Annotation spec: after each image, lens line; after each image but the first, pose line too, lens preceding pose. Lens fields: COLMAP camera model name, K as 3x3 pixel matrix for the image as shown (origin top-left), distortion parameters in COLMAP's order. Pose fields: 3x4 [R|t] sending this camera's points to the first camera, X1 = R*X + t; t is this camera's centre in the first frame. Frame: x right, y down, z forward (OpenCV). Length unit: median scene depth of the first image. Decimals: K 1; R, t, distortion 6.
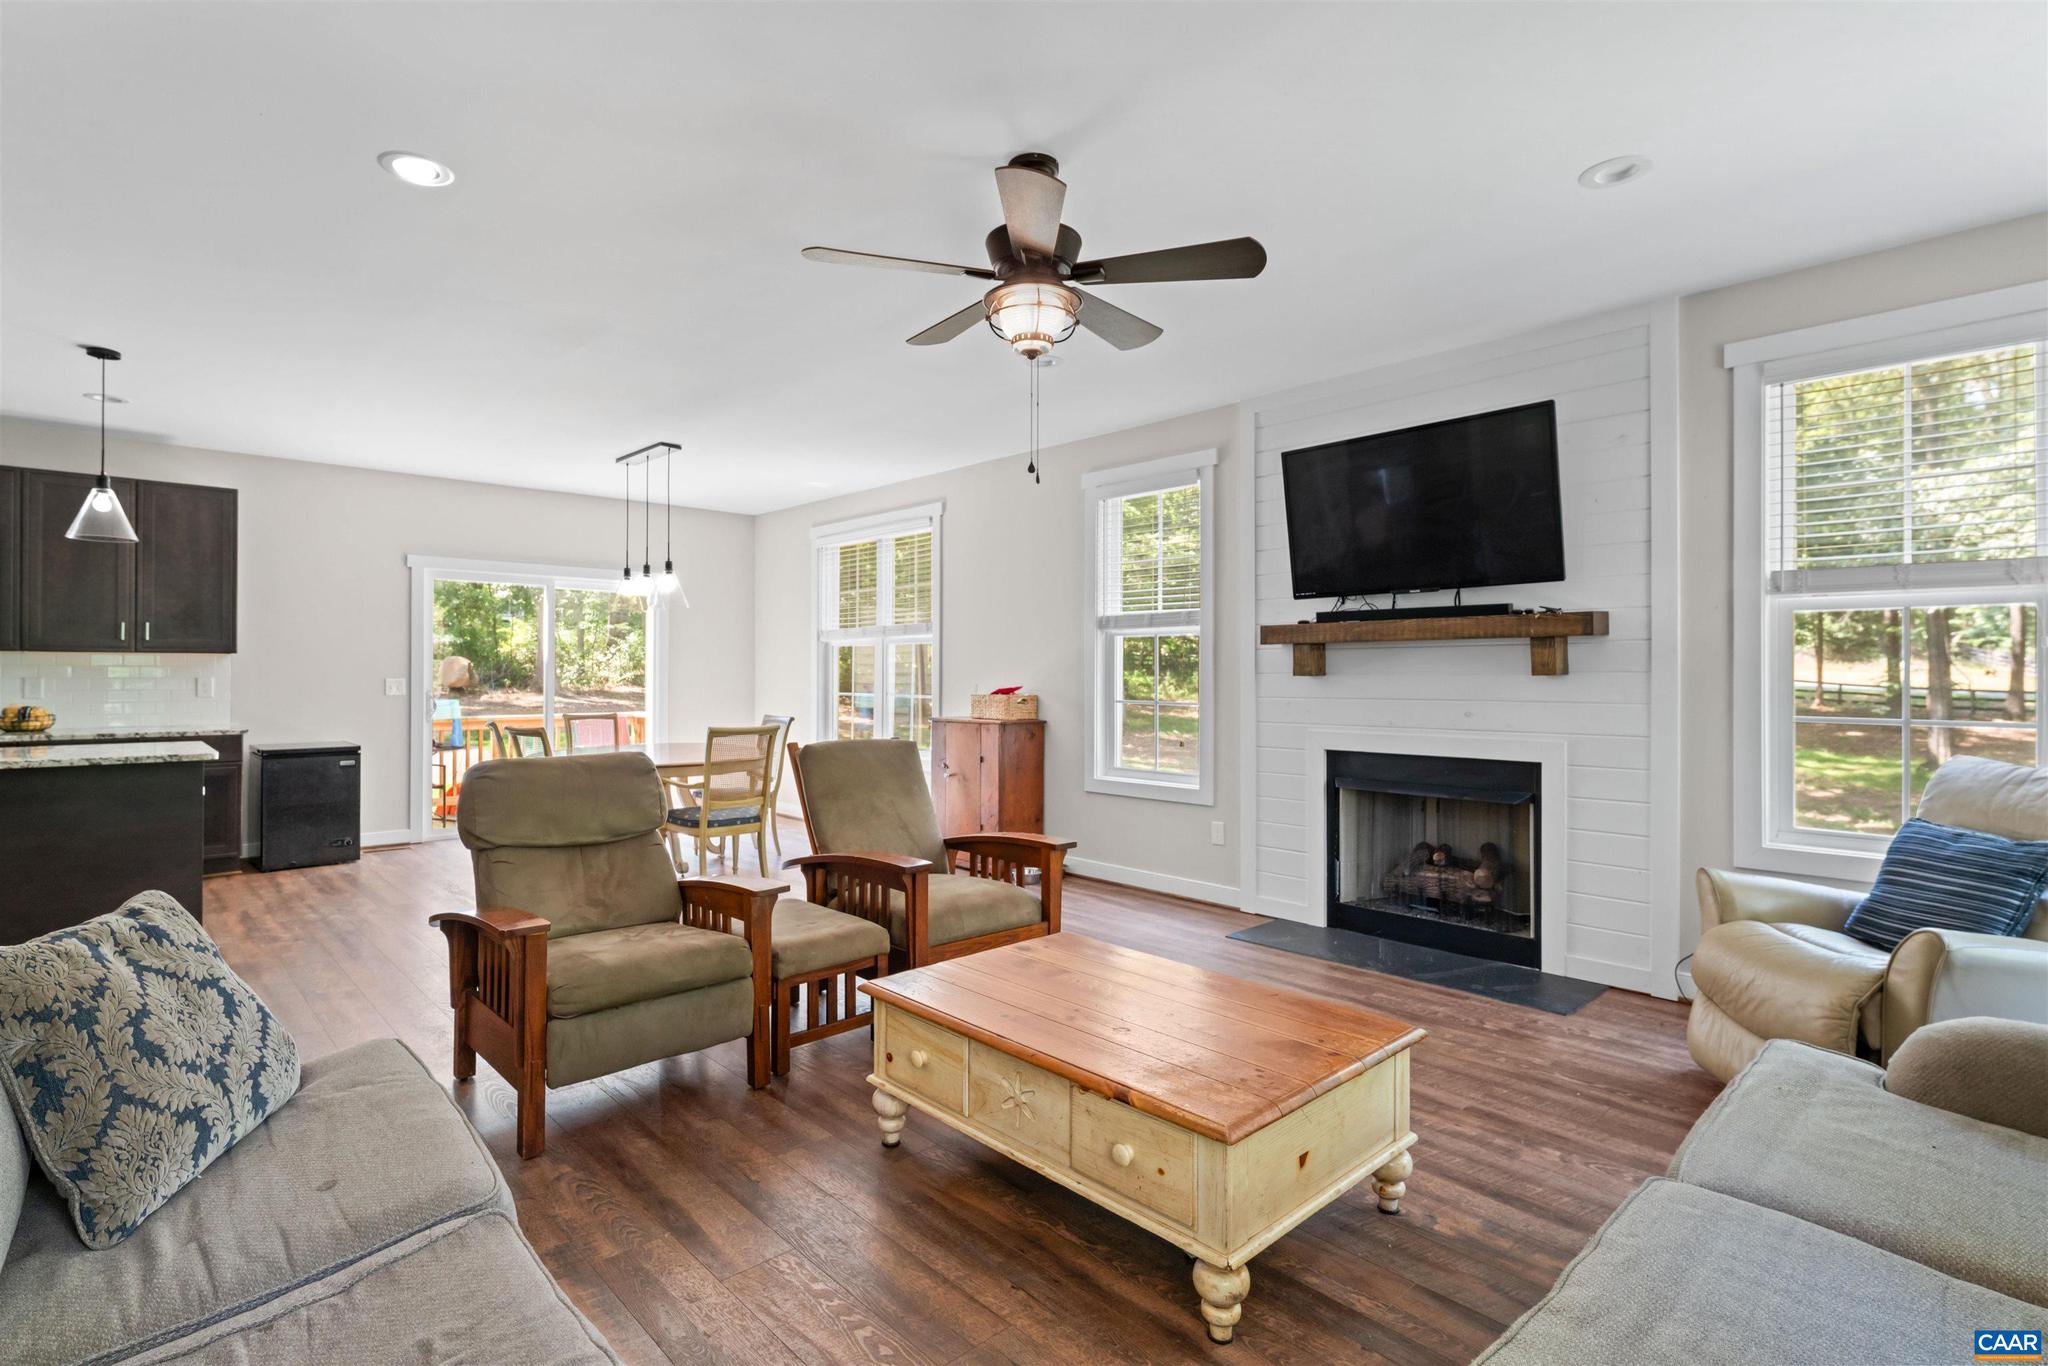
lens RADIAL K [[1016.9, 0, 1056.7], [0, 1016.9, 666.9], [0, 0, 1]] dist [-0.009799, 0.000754]
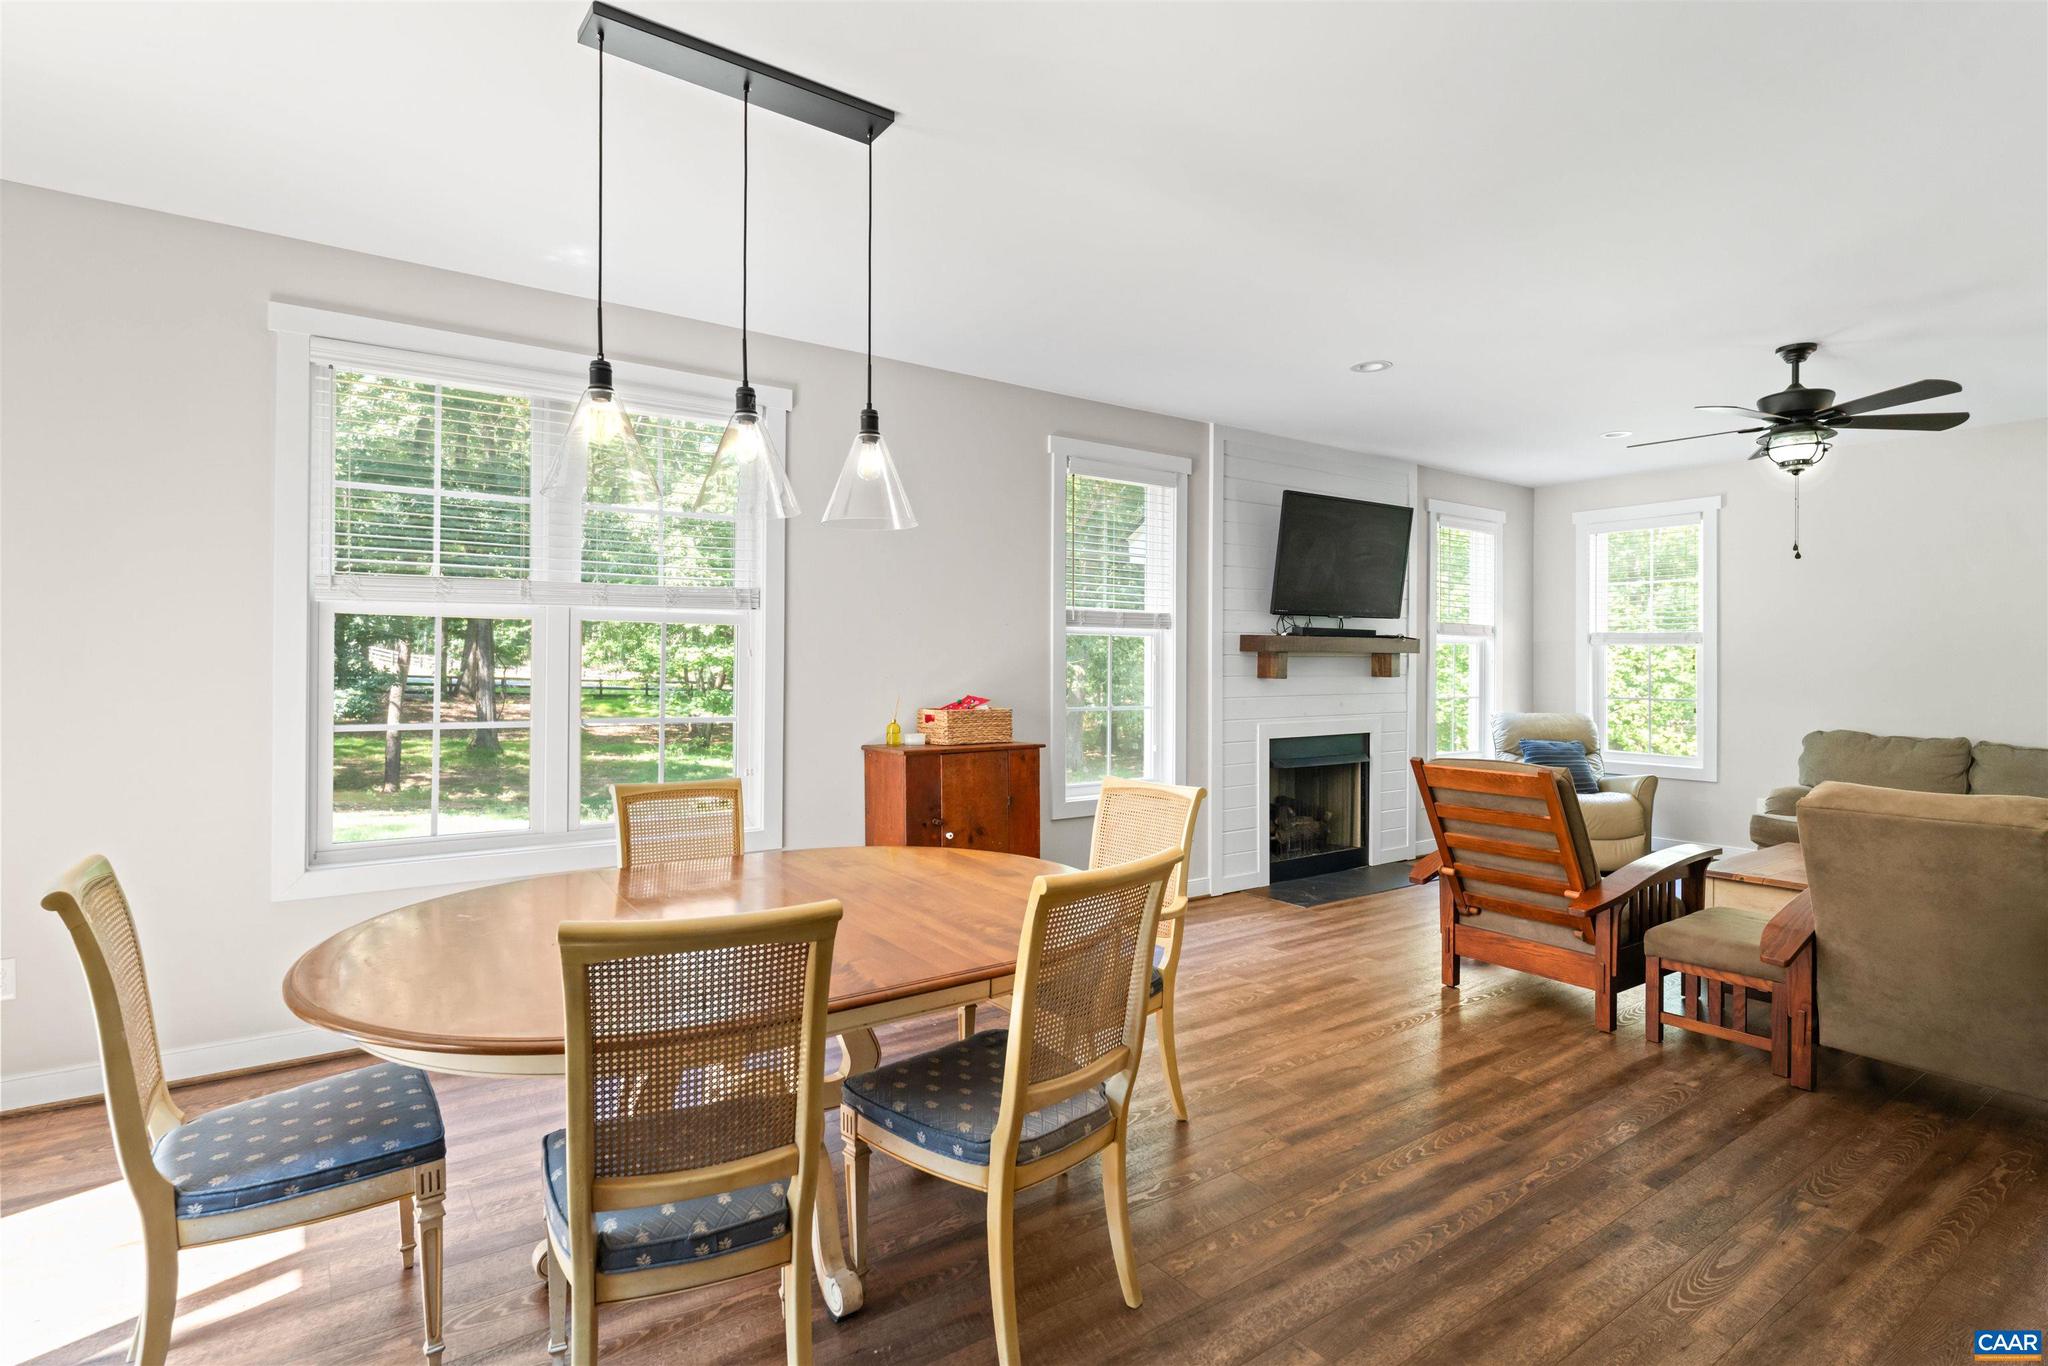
lens RADIAL K [[1016.9, 0, 1011.8], [0, 1016.9, 668.6], [0, 0, 1]] dist [-0.009799, 0.000754]
pose [[0.143561, -0.004557, 0.989631, -0.858854], [-0.011482, 0.999914, 0.006270, -0.006209], [-0.989575, -0.012263, 0.143496, 0.989747]]
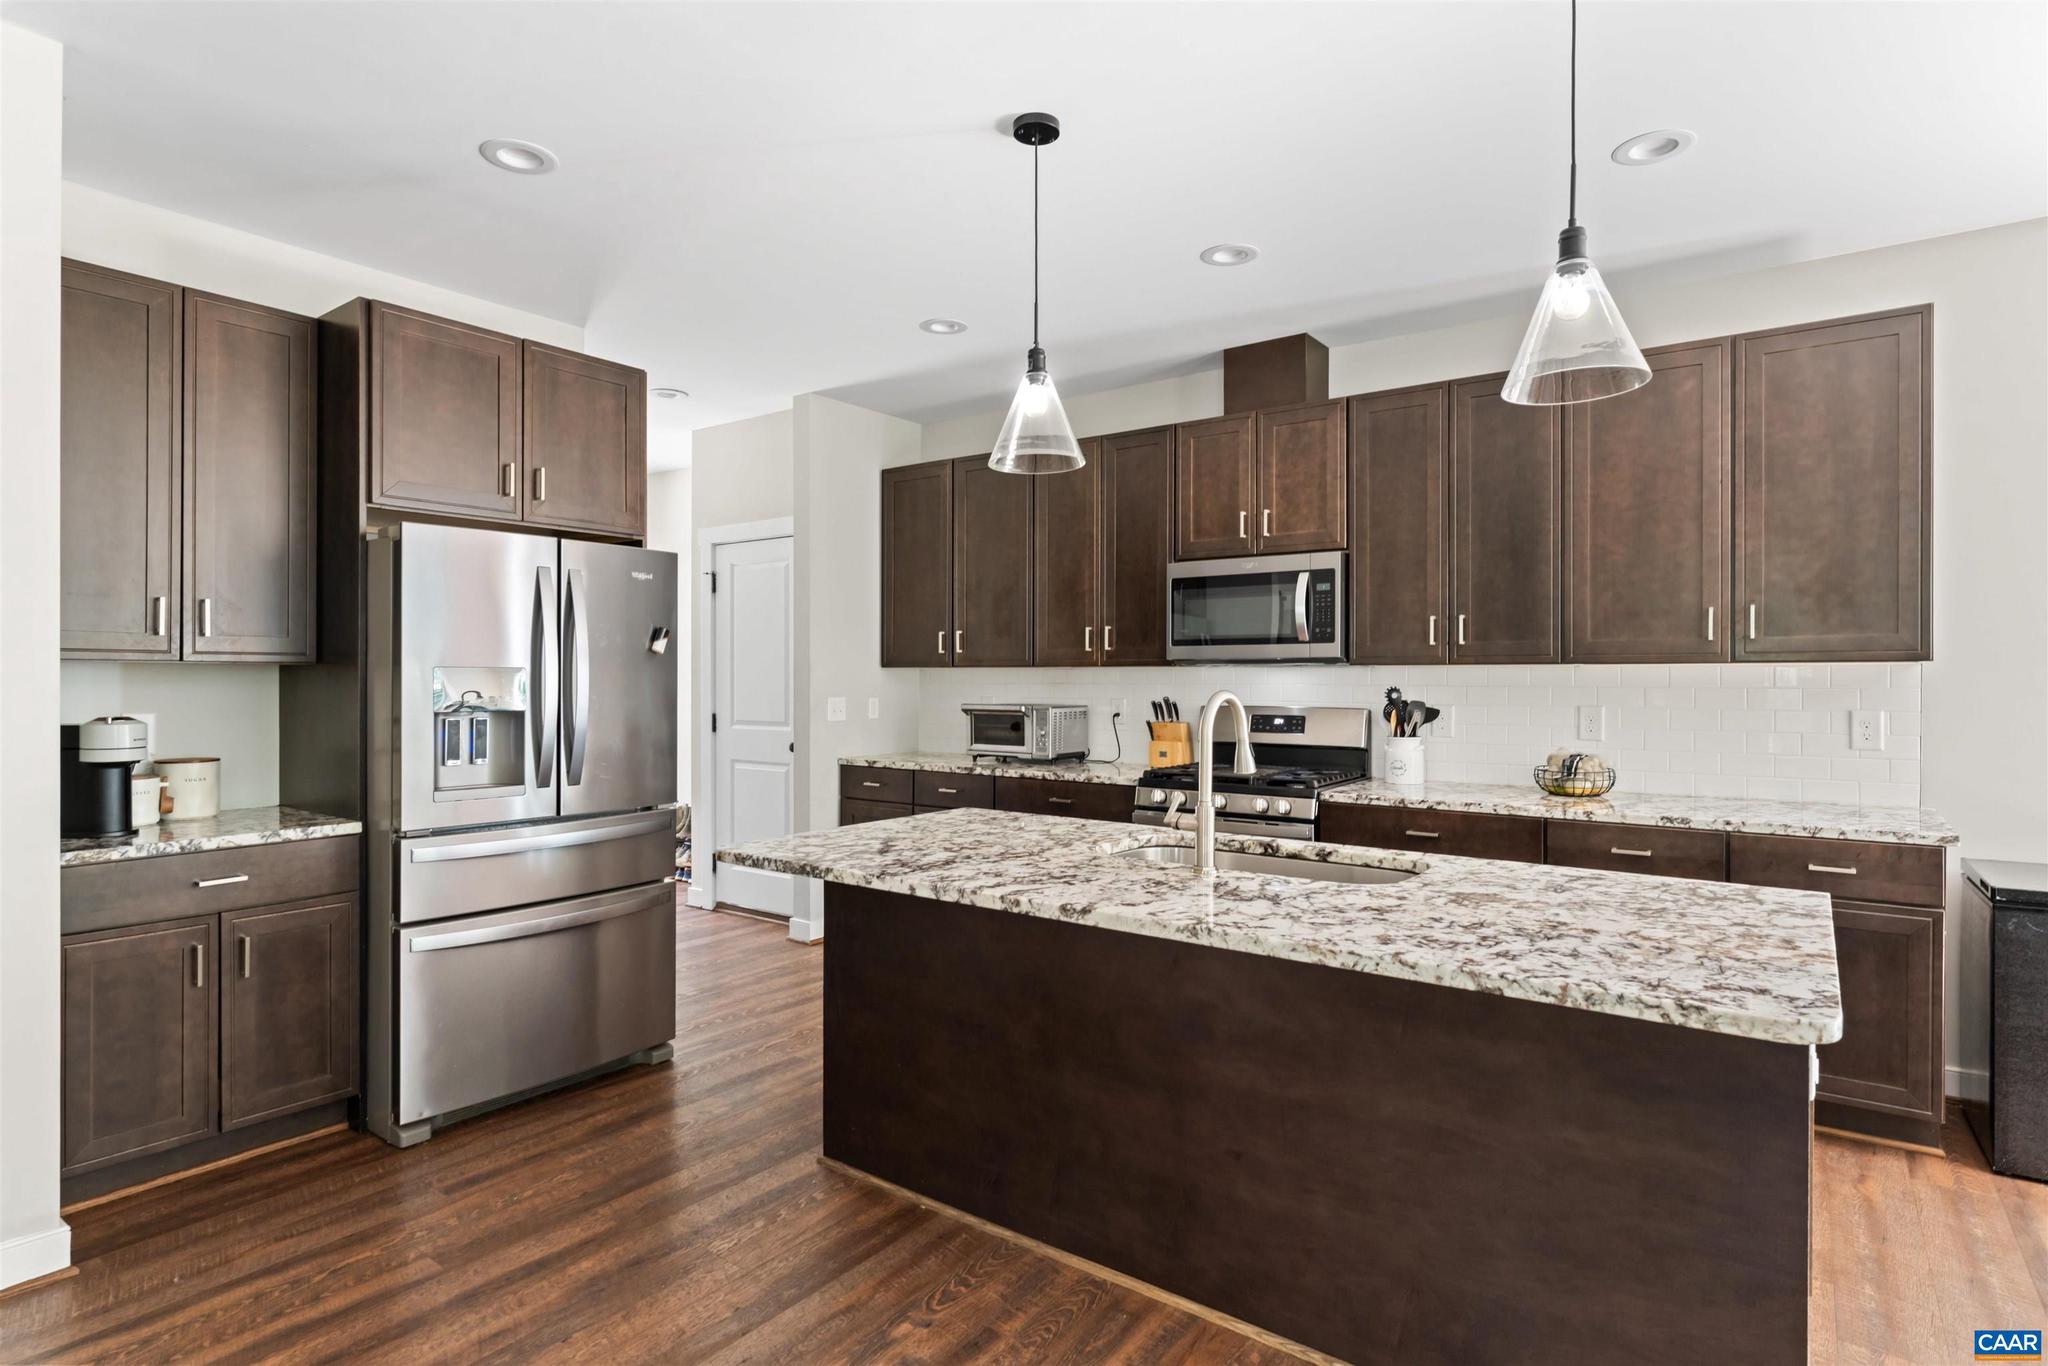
lens RADIAL K [[1056.1, 0, 1023.2], [0, 1056.1, 684.5], [0, 0, 1]] dist [0.003073, -0.000776]
pose [[0.163897, 0.004535, -0.986467, -0.450235], [0.006449, 0.999963, 0.005669, -0.009170], [0.986456, -0.007291, 0.163861, 0.571879]]
